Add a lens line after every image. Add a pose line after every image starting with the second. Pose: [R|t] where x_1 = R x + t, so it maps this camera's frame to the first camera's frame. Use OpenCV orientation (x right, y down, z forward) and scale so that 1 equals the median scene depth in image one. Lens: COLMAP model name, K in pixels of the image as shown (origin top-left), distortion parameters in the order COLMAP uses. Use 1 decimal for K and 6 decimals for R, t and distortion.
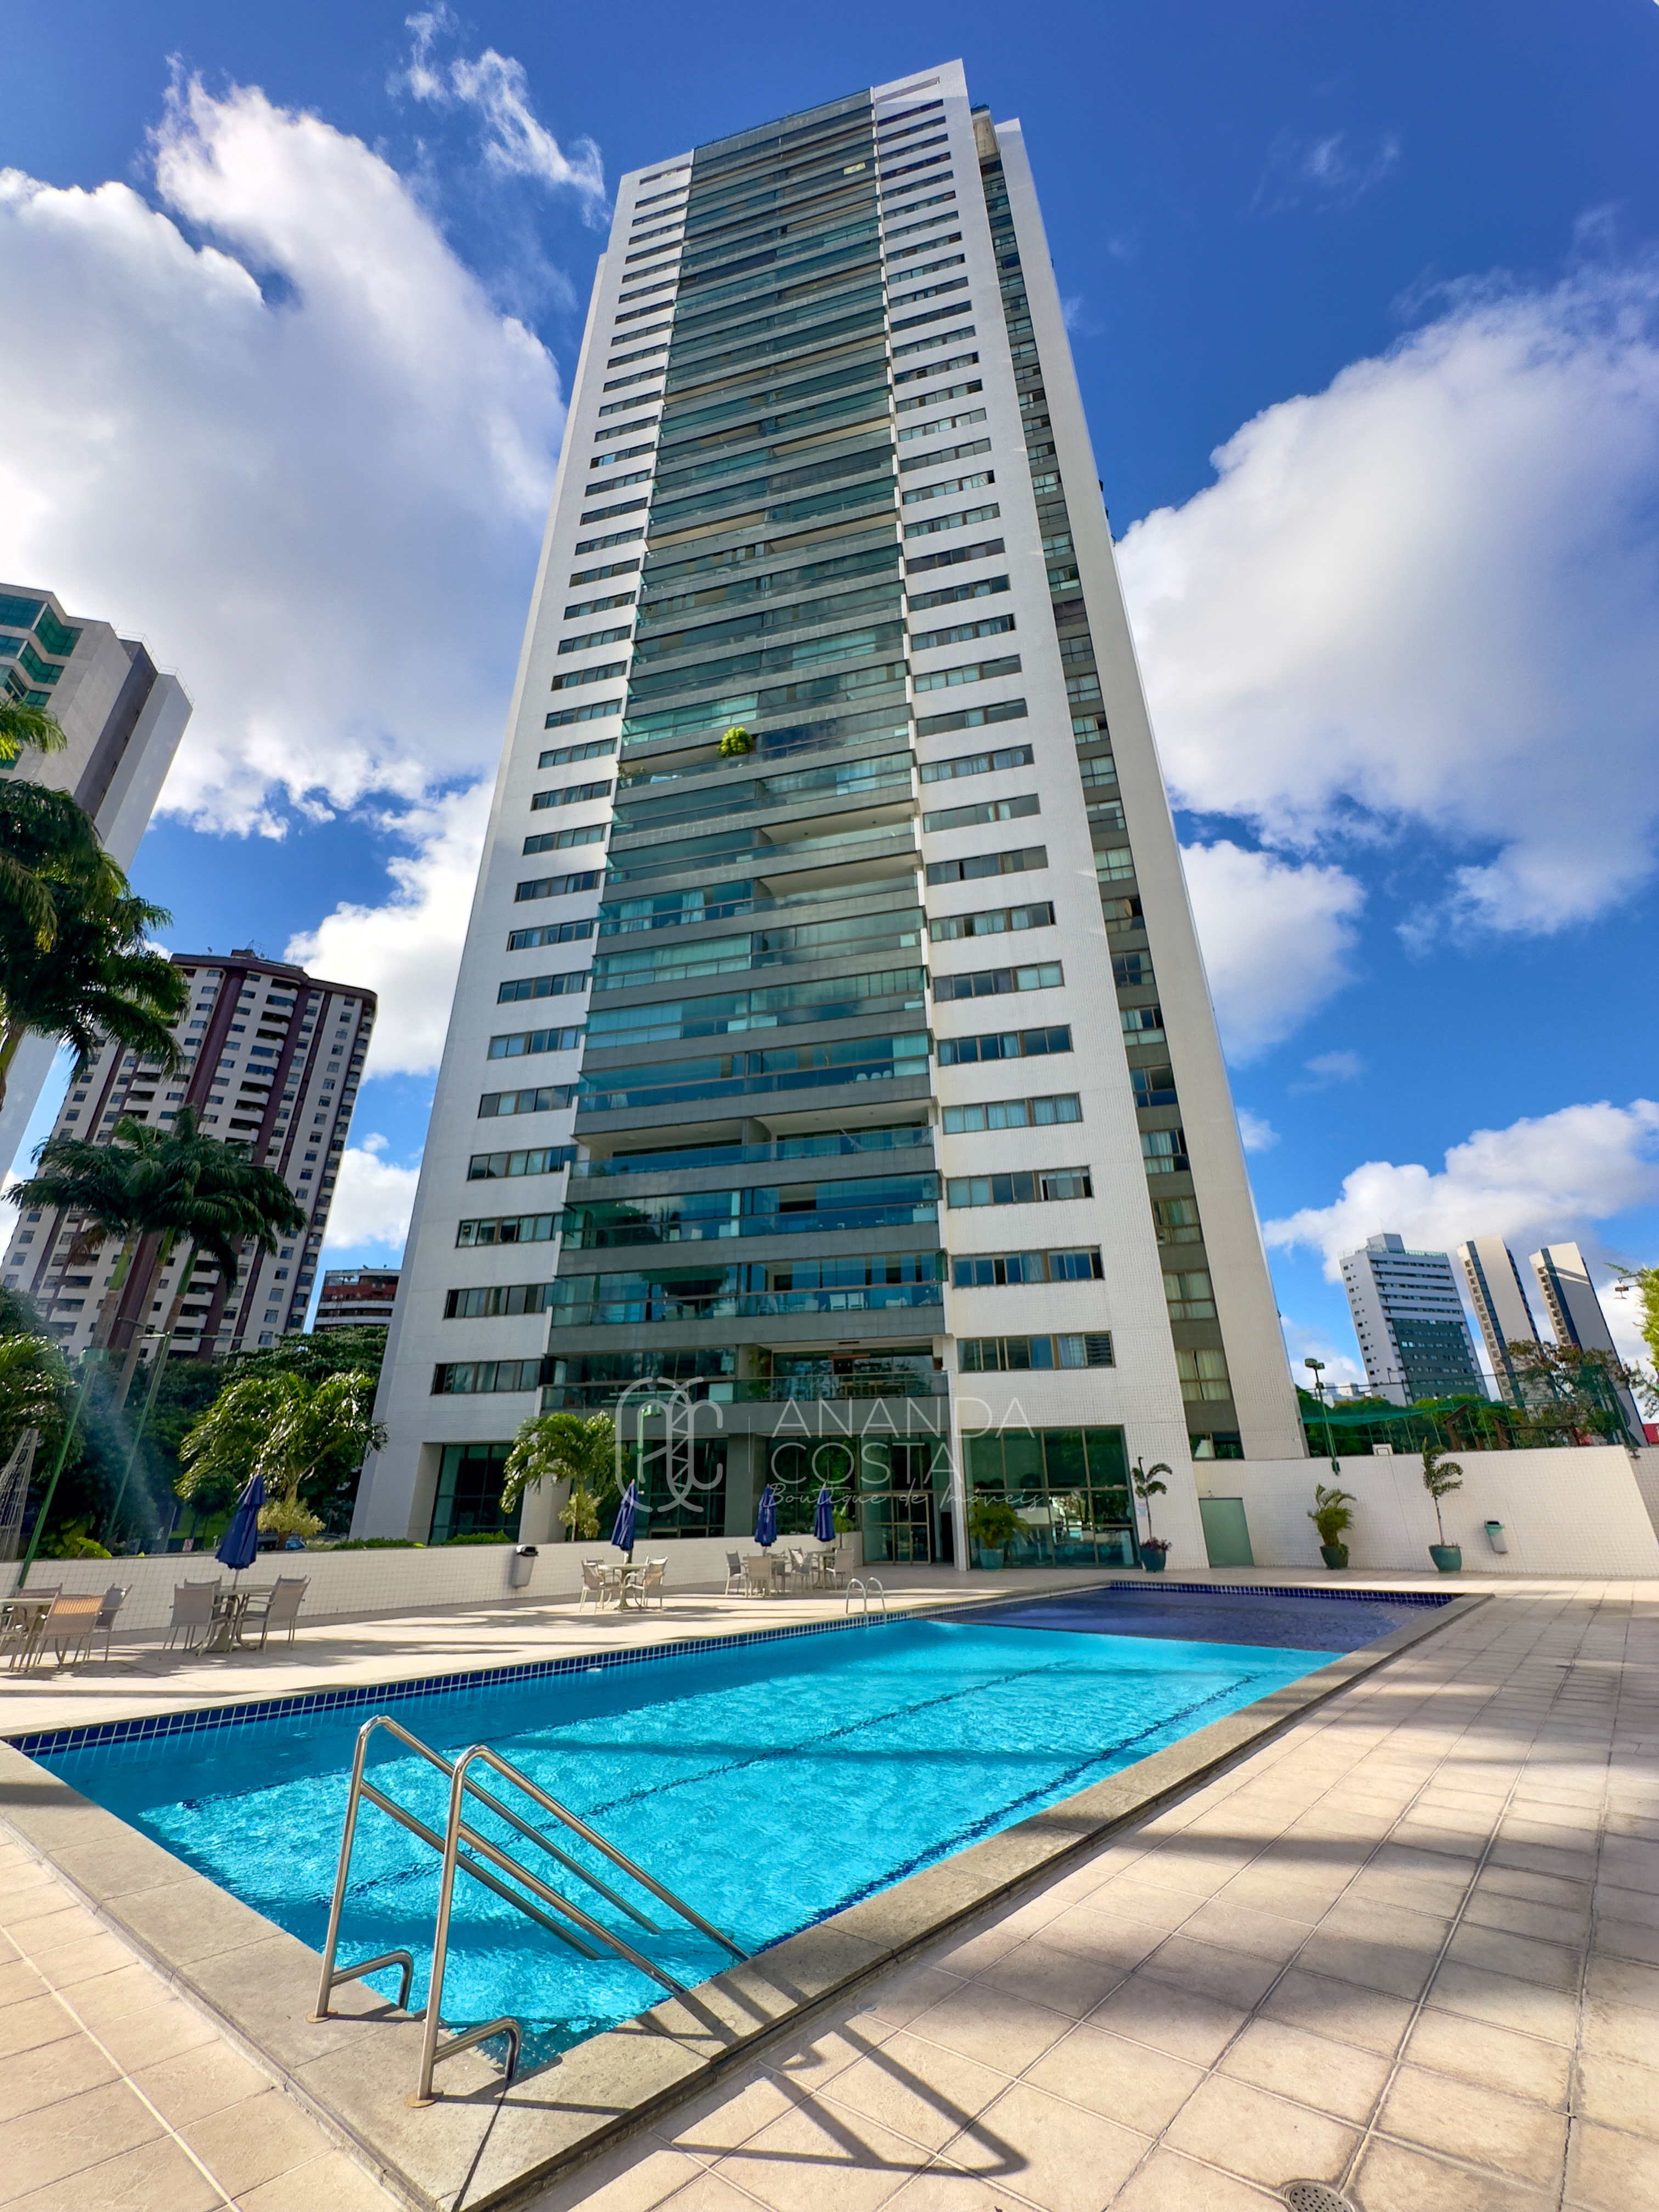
lens RADIAL K [[885.0, 0, 831.3], [0, 885.0, 1108.3], [0, 0, 1]] dist [-0.005573, 0.001200]
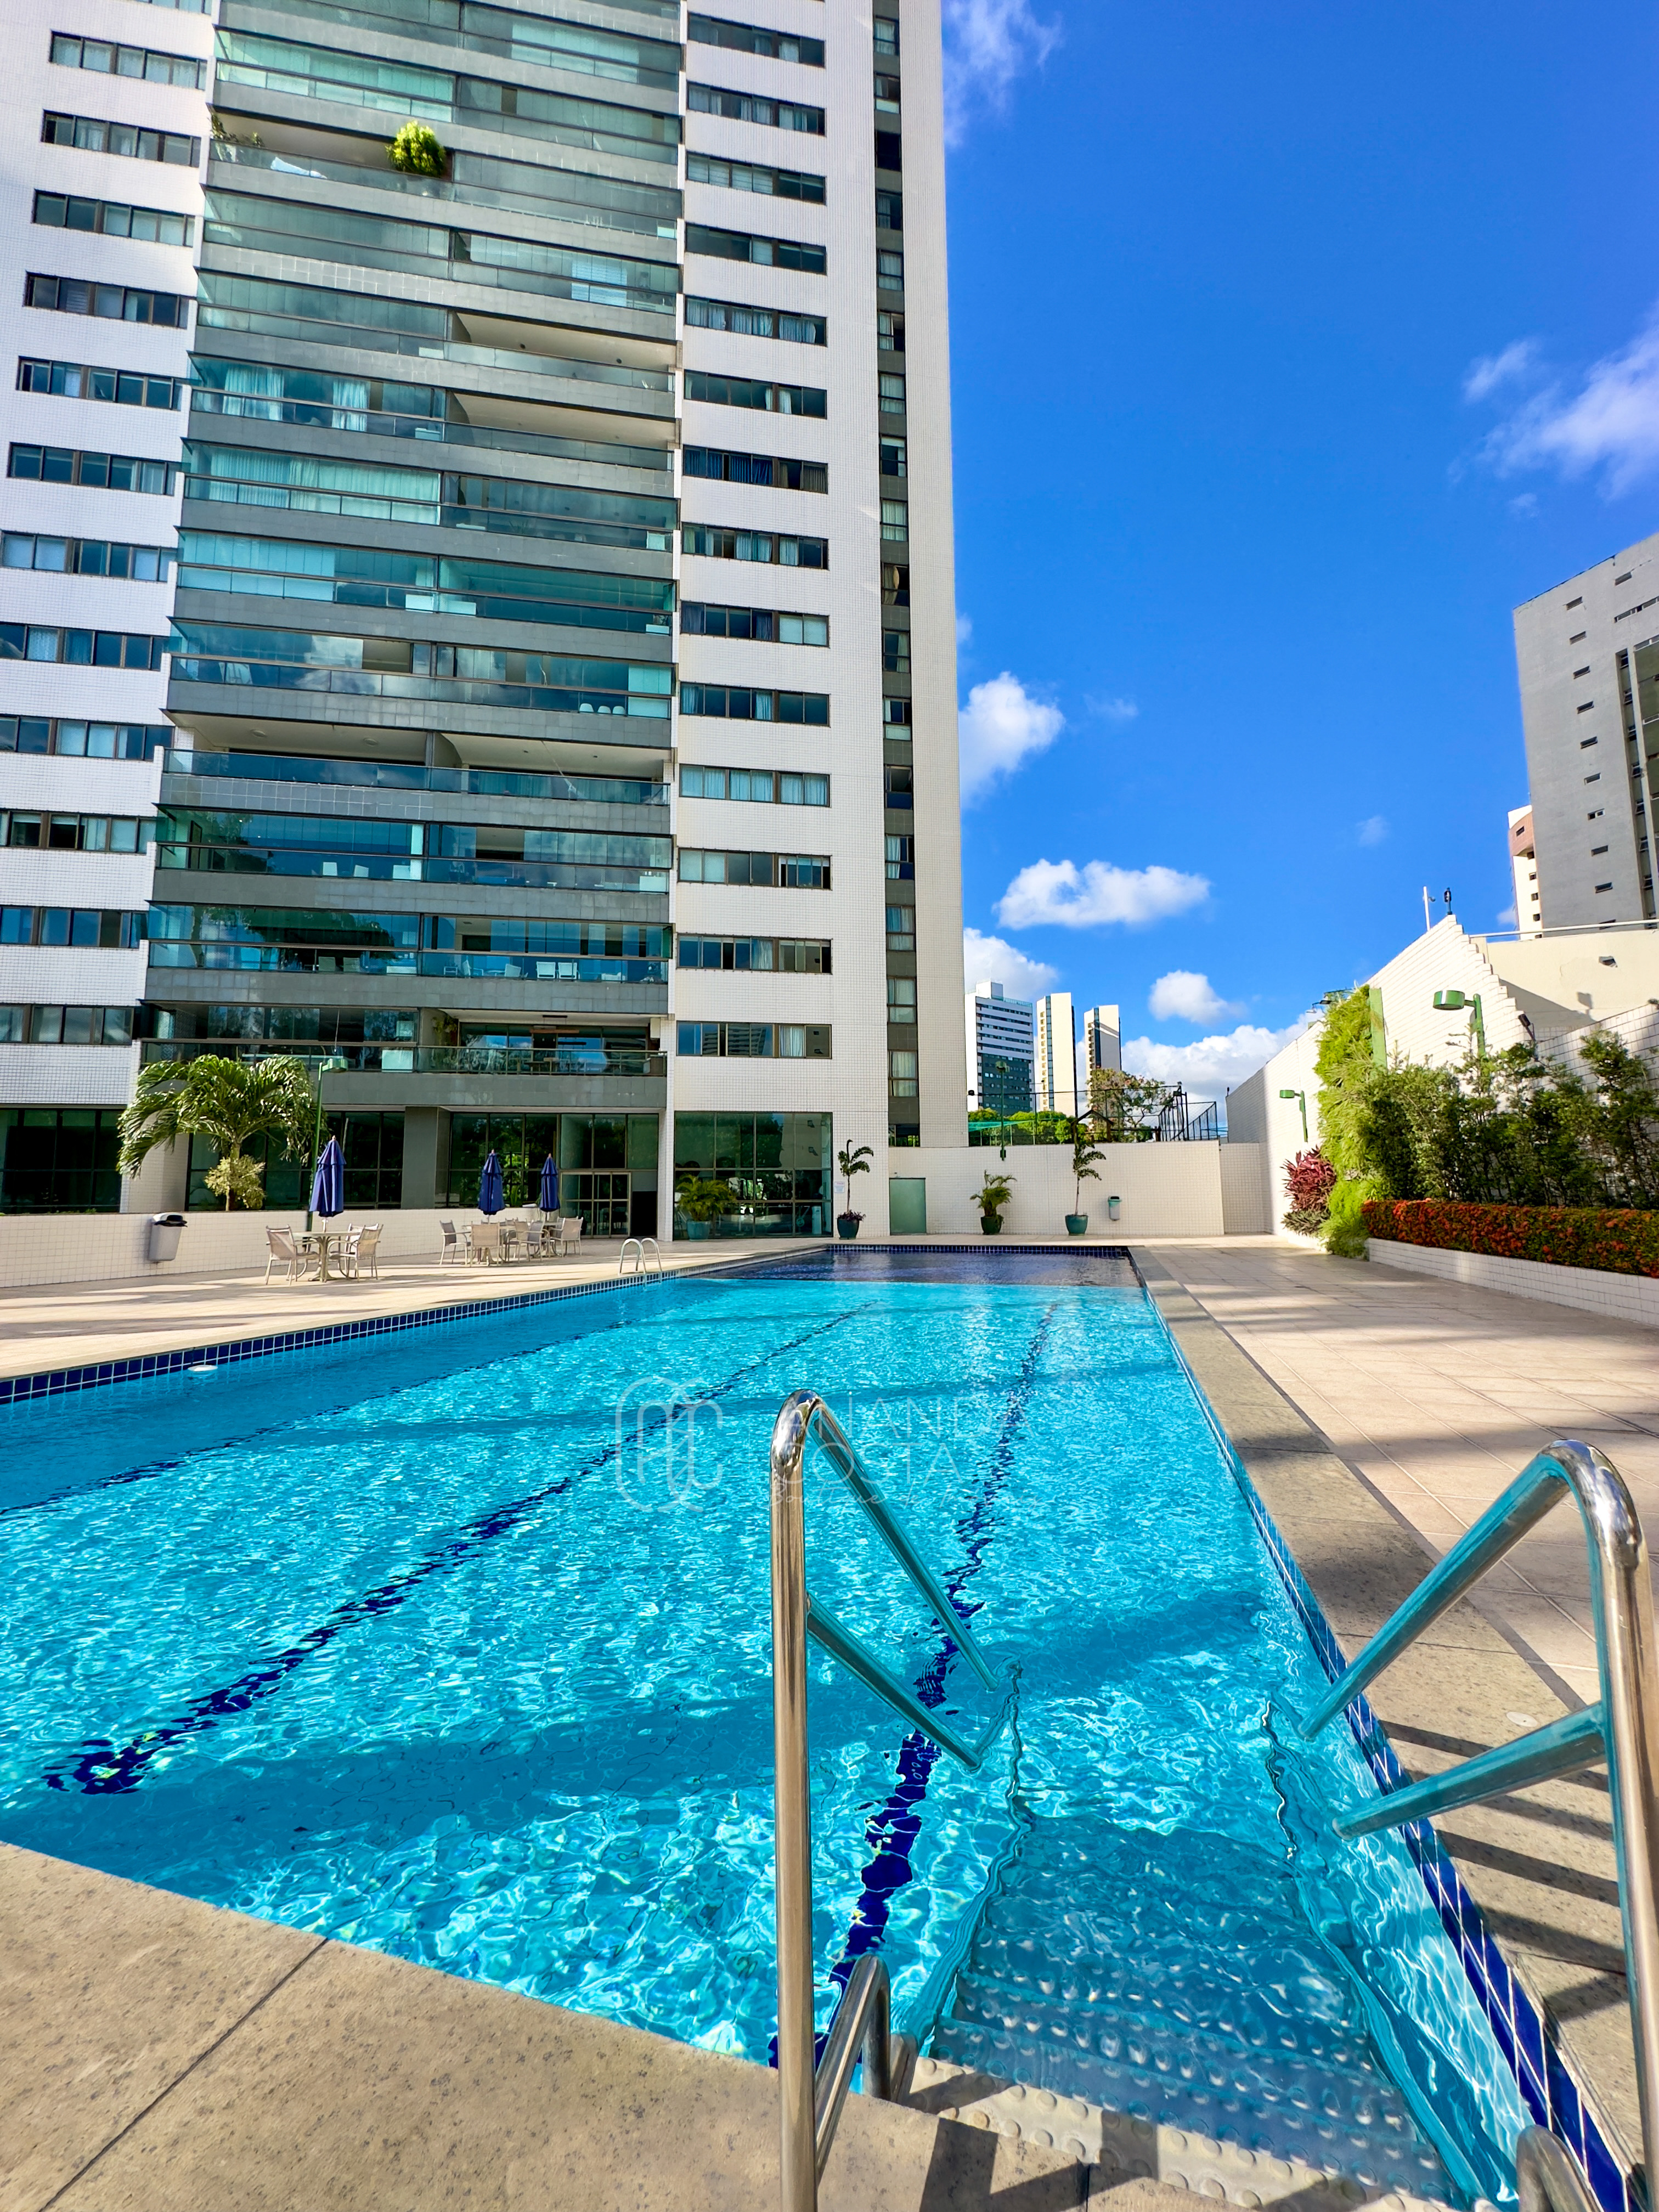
lens RADIAL K [[882.0, 0, 824.0], [0, 882.0, 1105.9], [0, 0, 1]] dist [-0.001757, 0.000952]
pose [[0.921274, 0.043047, 0.386523, -0.066347], [-0.161046, 0.946868, 0.278398, 0.053961], [-0.354002, -0.318729, 0.879258, 0.080666]]
